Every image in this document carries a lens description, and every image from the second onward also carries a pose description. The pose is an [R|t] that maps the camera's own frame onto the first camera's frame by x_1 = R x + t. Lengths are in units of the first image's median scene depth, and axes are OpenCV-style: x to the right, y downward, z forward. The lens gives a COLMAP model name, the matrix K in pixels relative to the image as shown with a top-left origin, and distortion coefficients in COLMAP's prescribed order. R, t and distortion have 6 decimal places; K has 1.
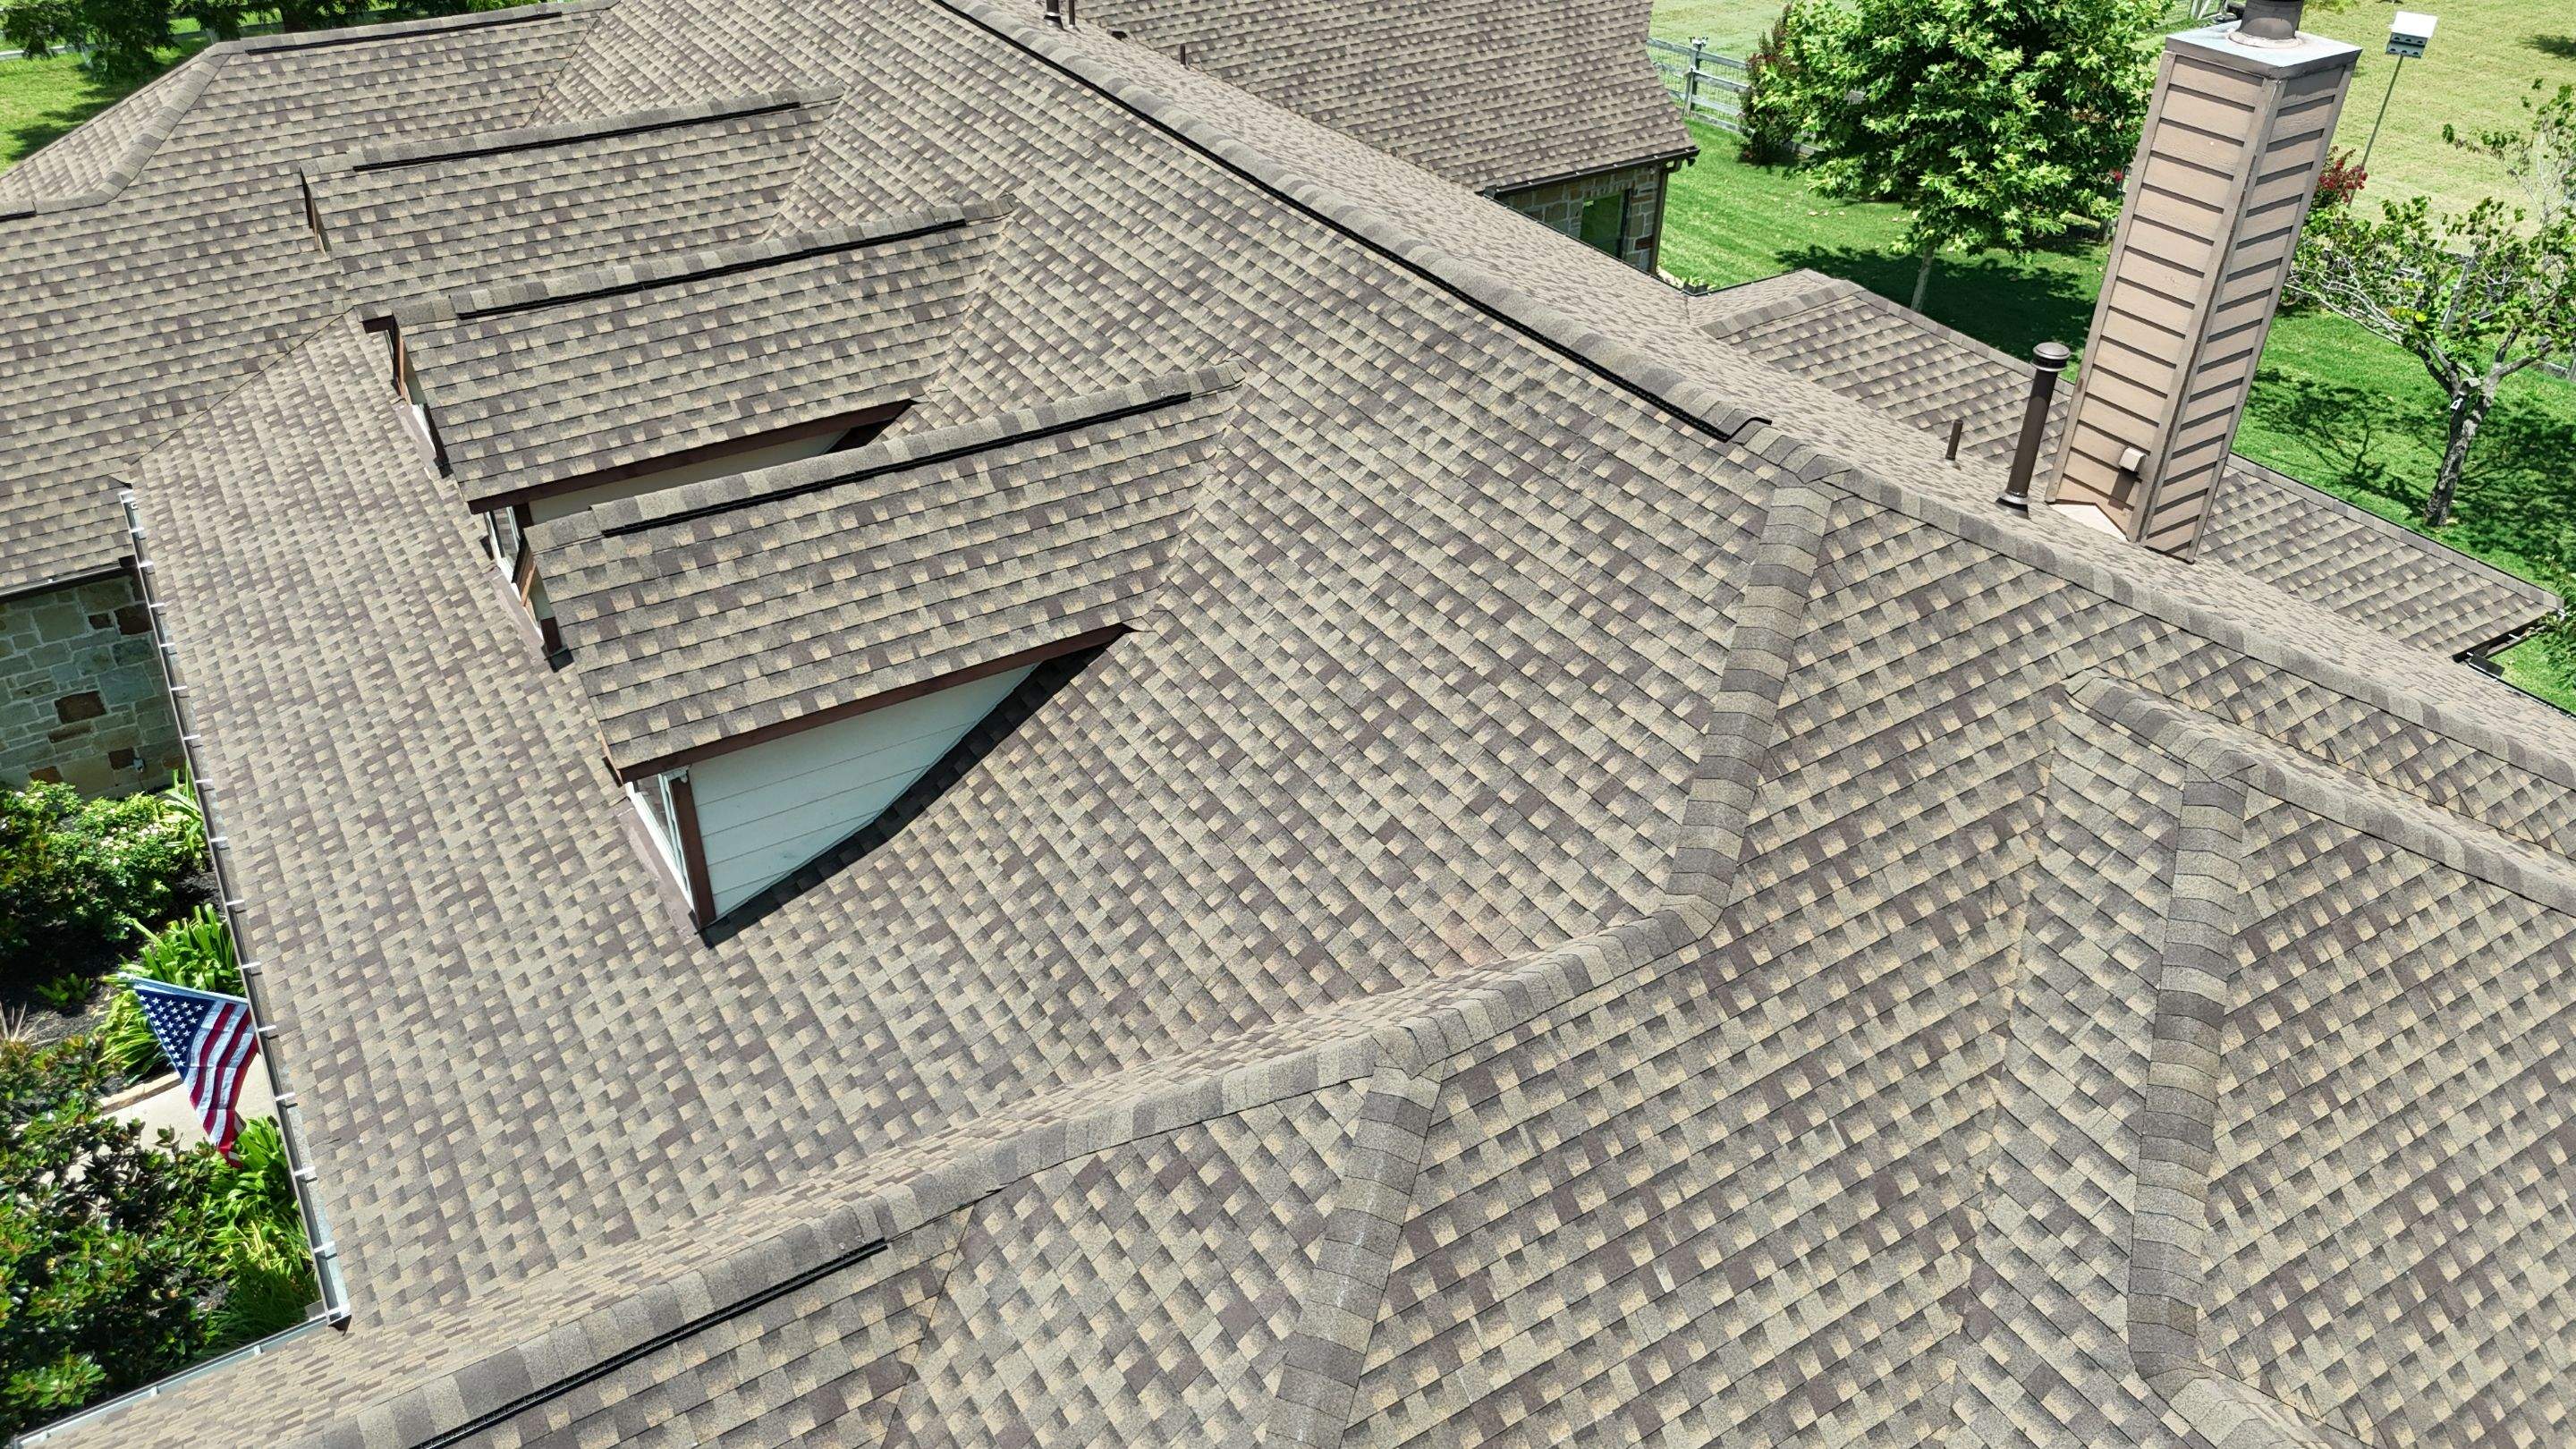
lens RADIAL K [[1905.1, 0, 1292.4], [0, 1905.1, 723.7], [0, 0, 1]] dist [0.064886, -0.062284]
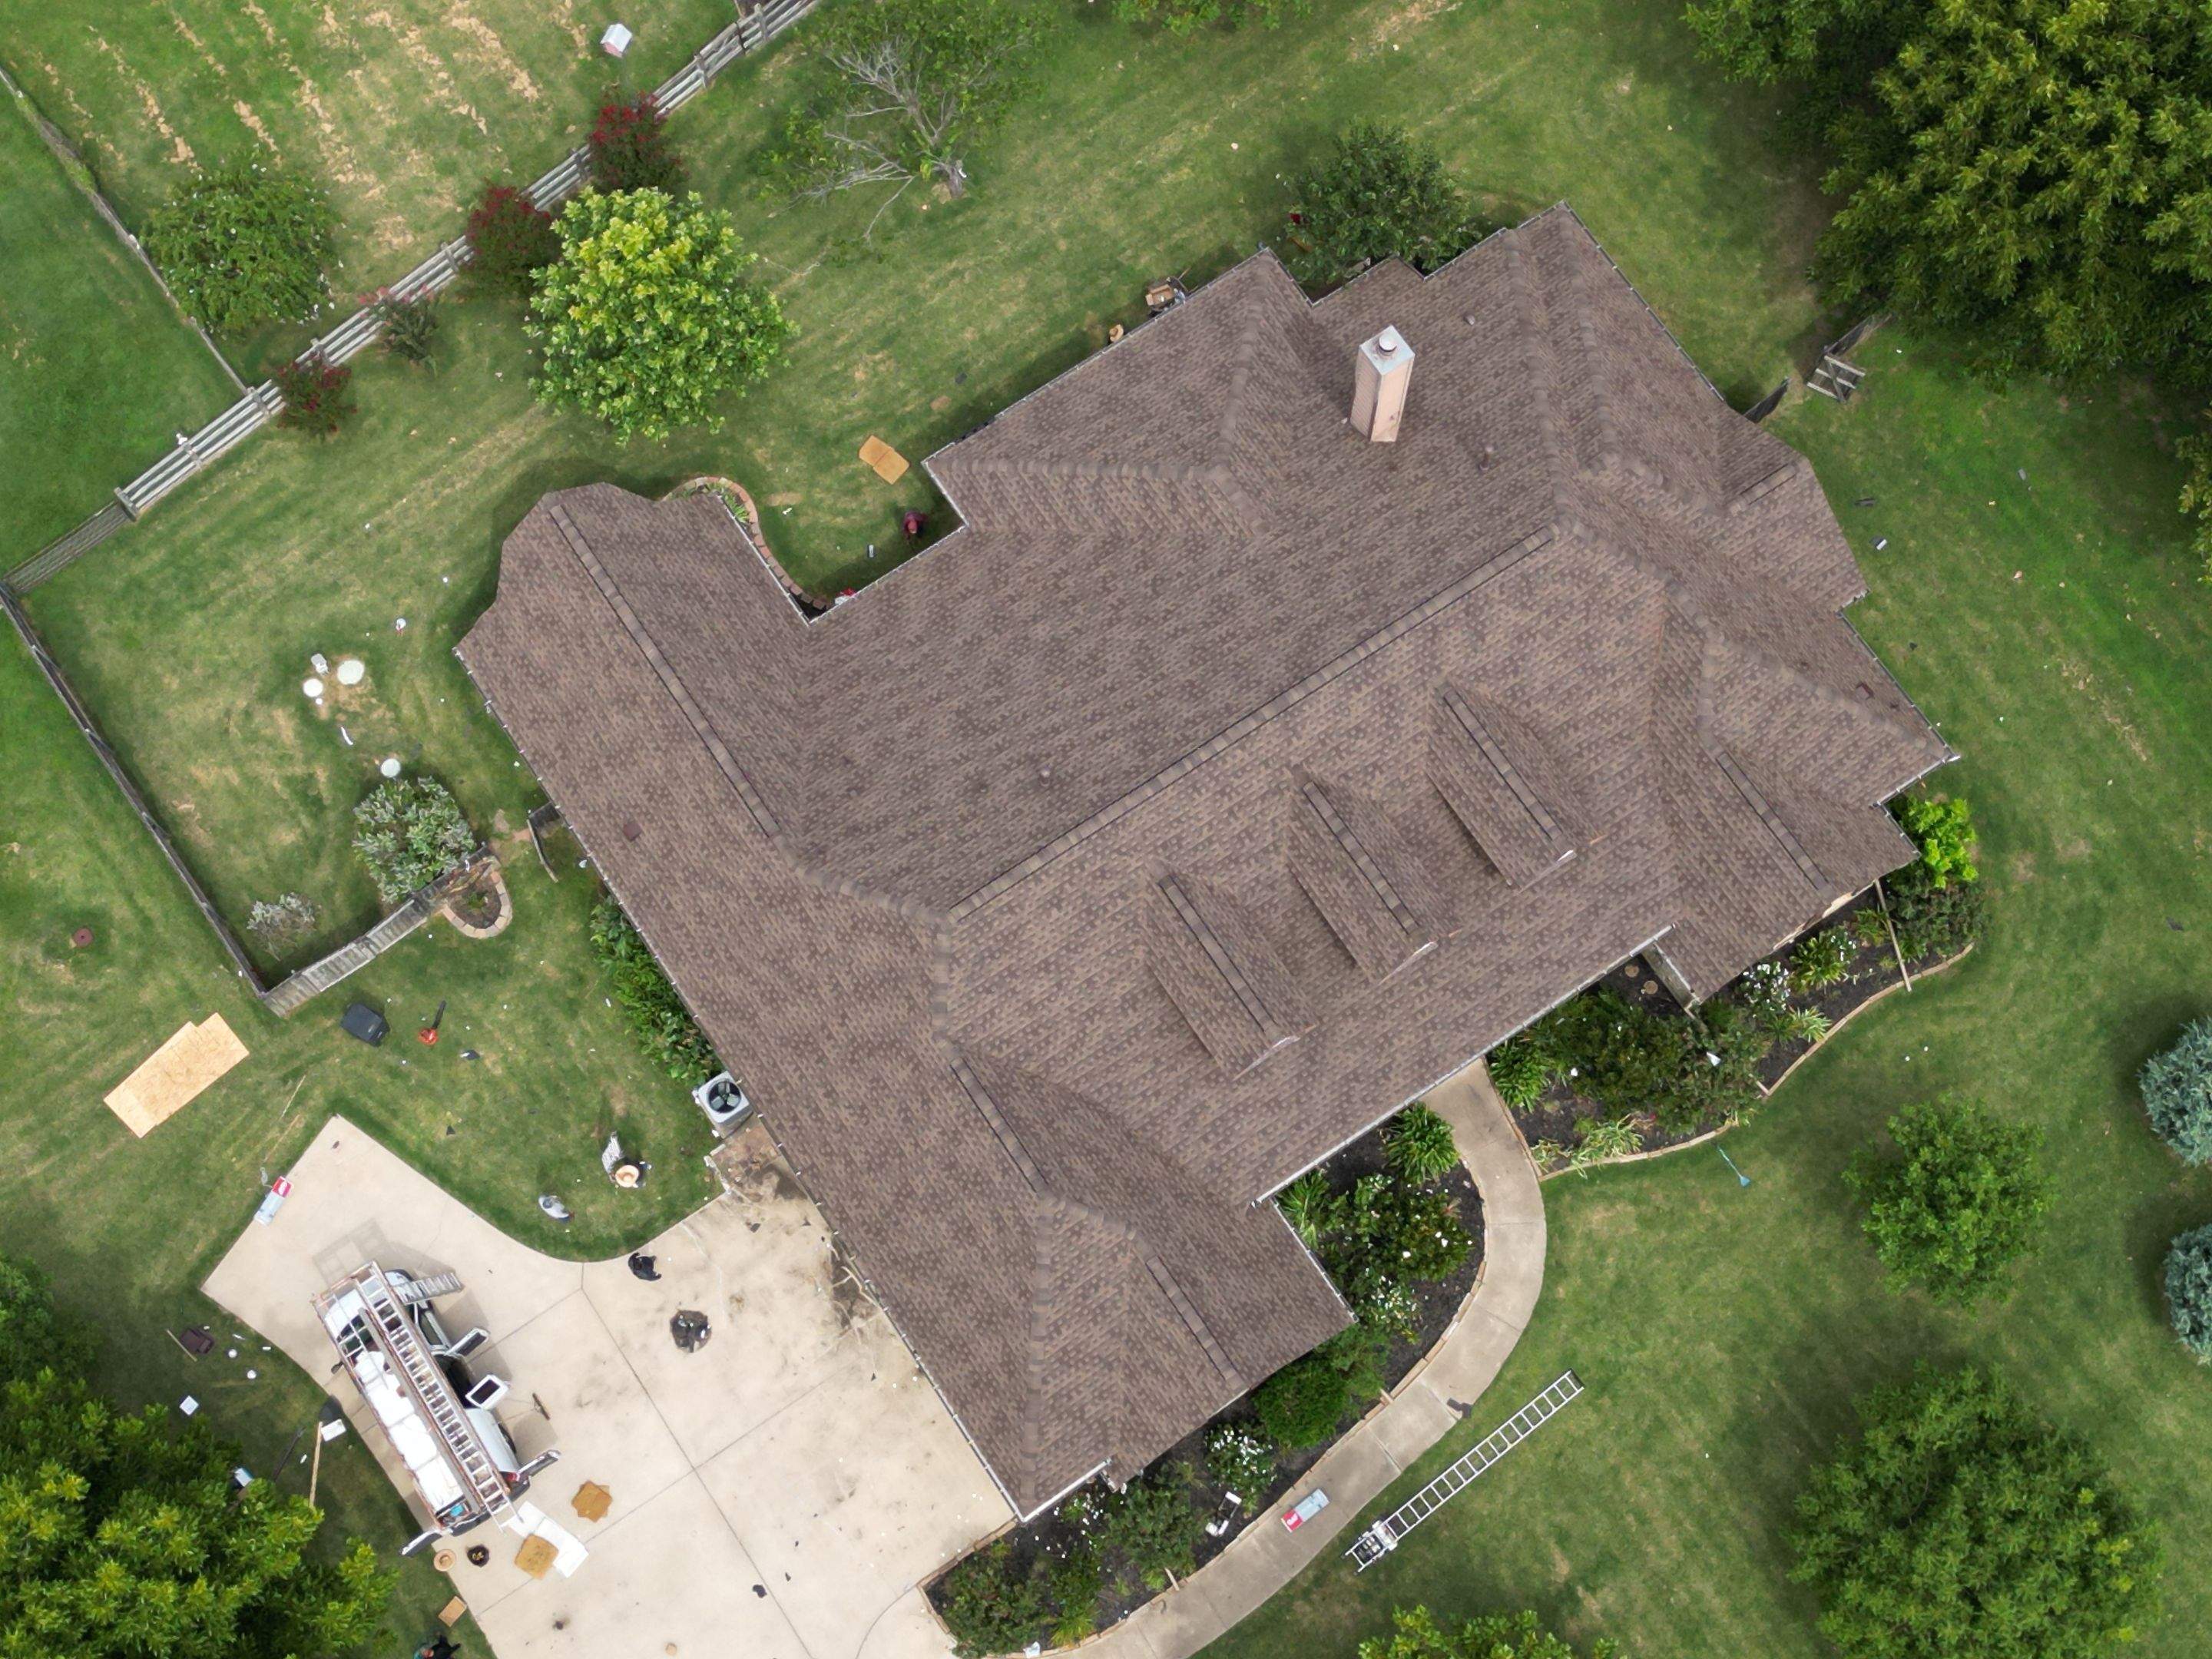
lens RADIAL K [[3100.7, 0, 1090.3], [0, 3100.7, 834.6], [0, 0, 1]] dist [0.092735, 0.000000]
pose [[-0.033102, -0.960749, 0.275438, -1.802178], [0.572042, 0.207772, 0.793472, -4.880566], [-0.819556, 0.183828, 0.542711, -1.356737]]
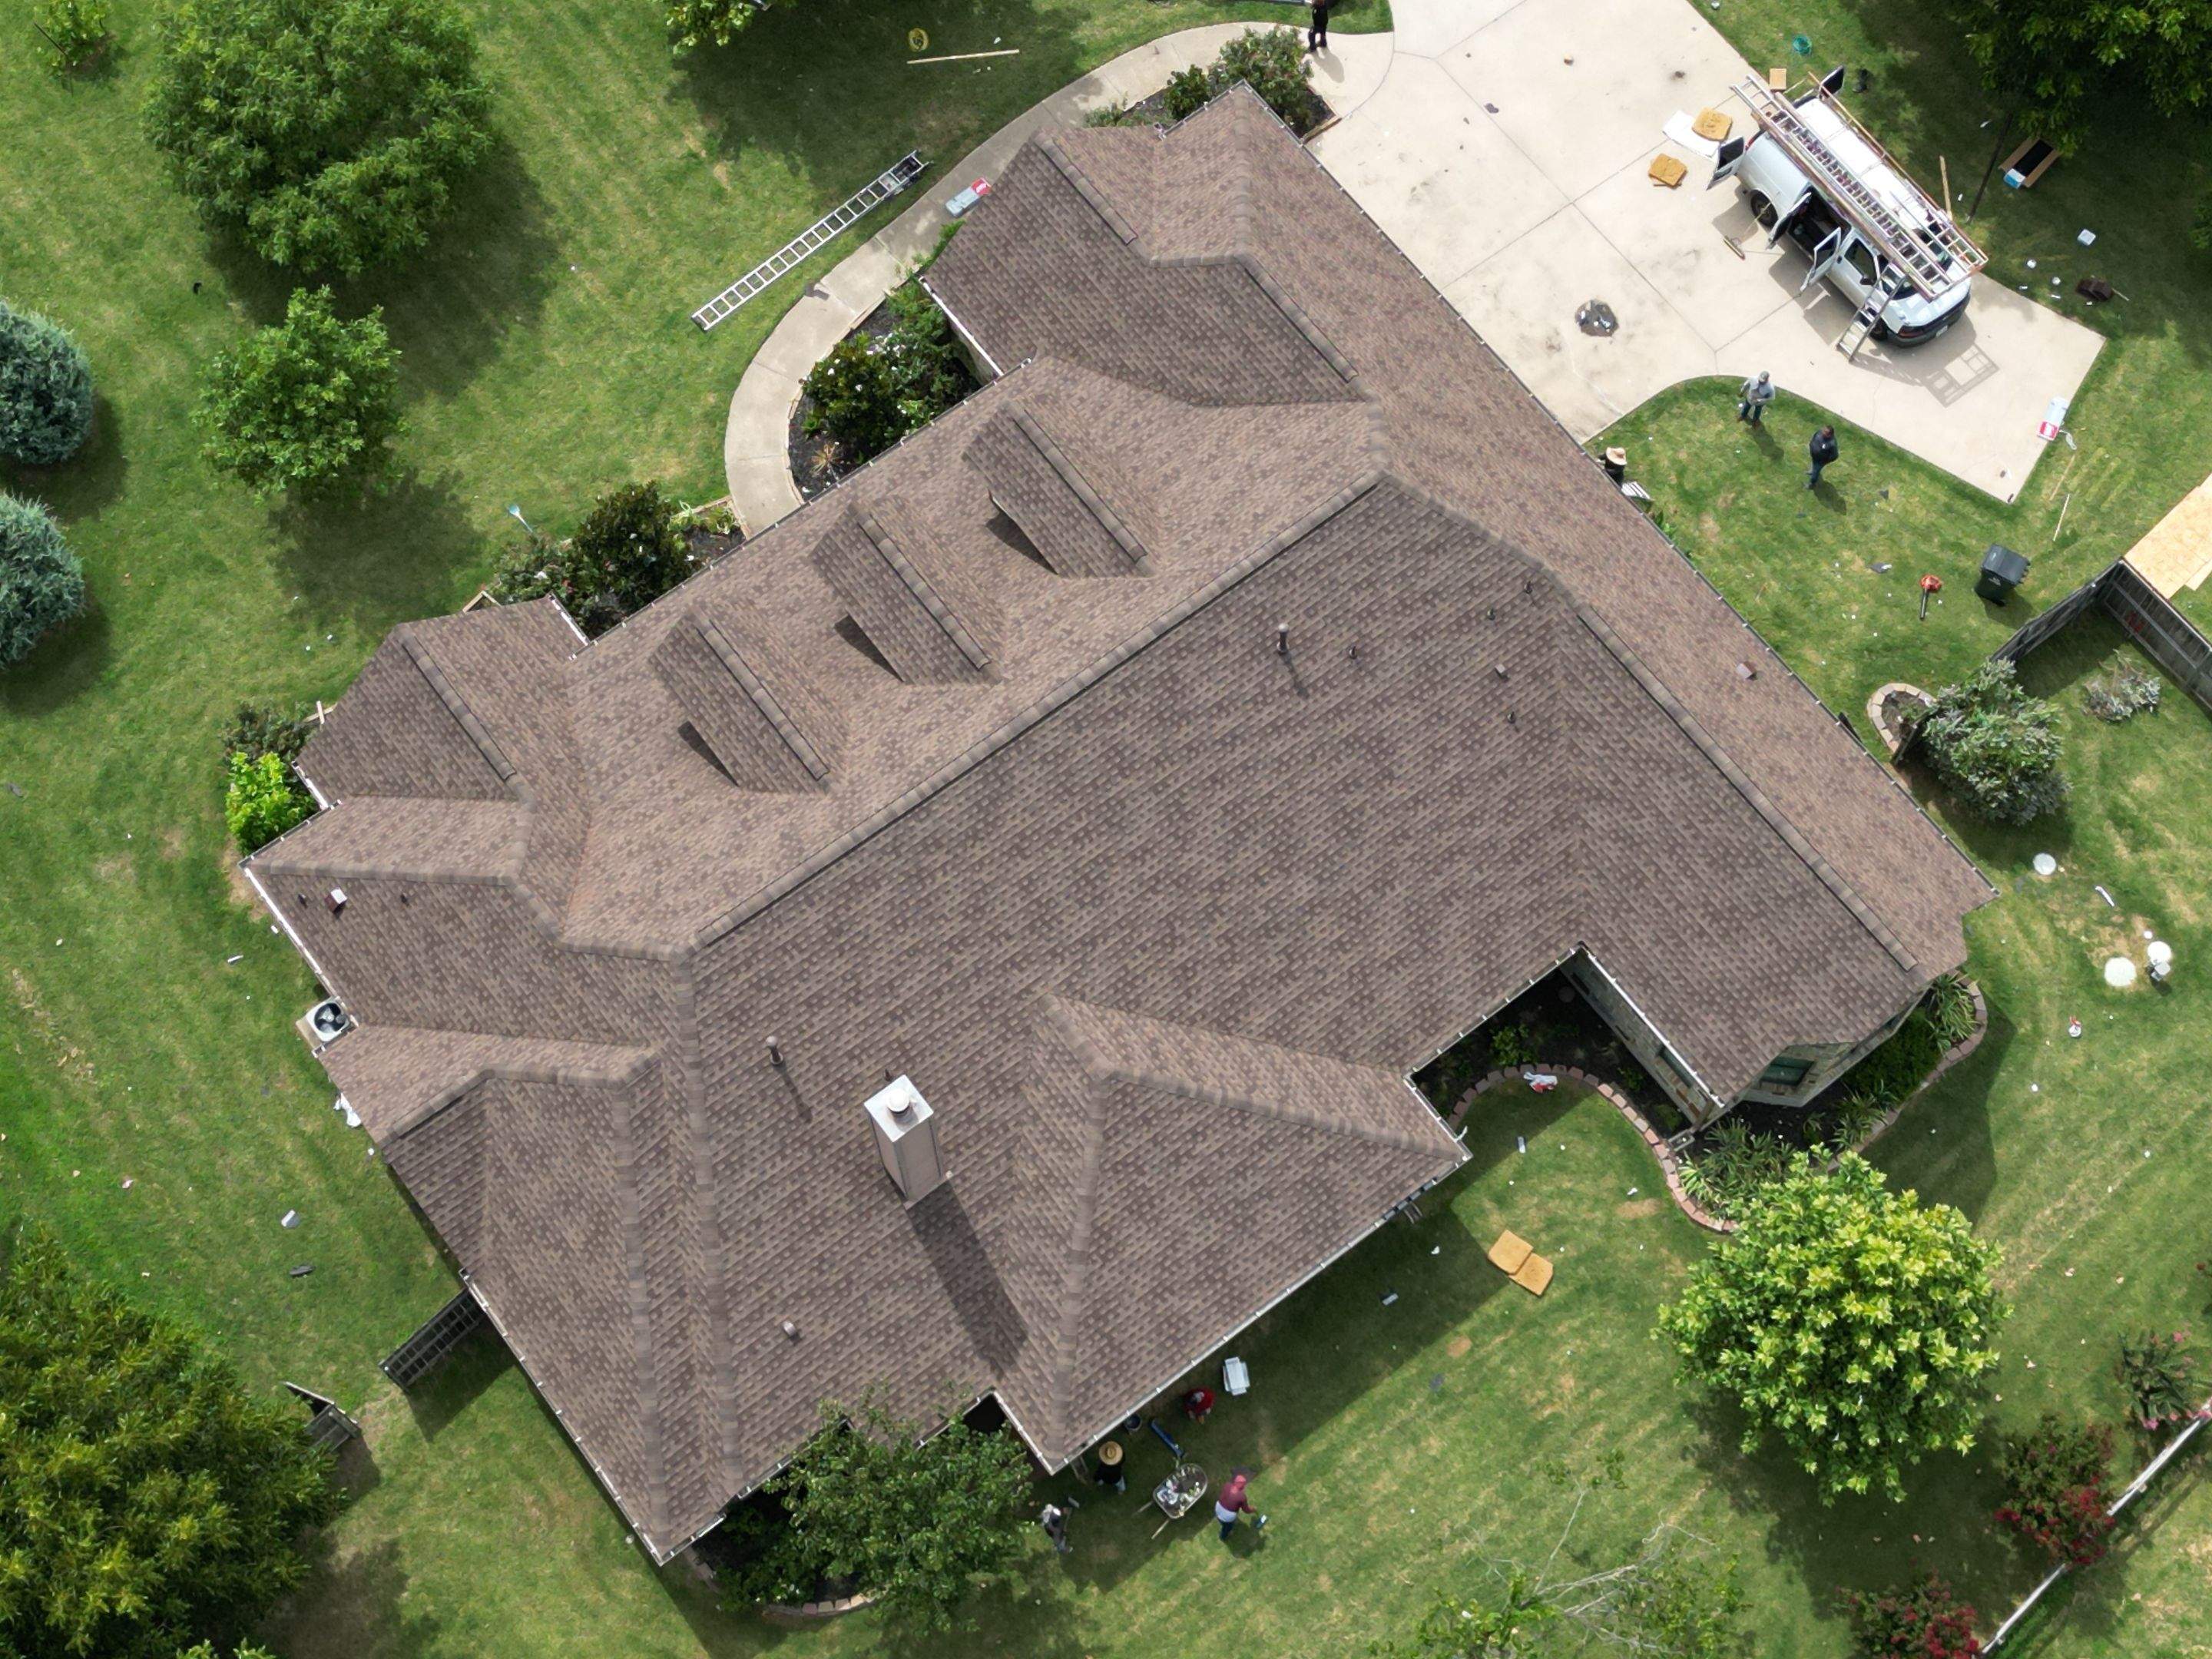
lens RADIAL K [[3100.7, 0, 1103.8], [0, 3100.7, 825.1], [0, 0, 1]] dist [0.092735, 0.000000]
pose [[0.089752, 0.918767, -0.384464, 1.867332], [-0.555014, 0.366667, 0.746669, -3.939197], [0.826985, 0.146368, 0.542837, -1.137789]]
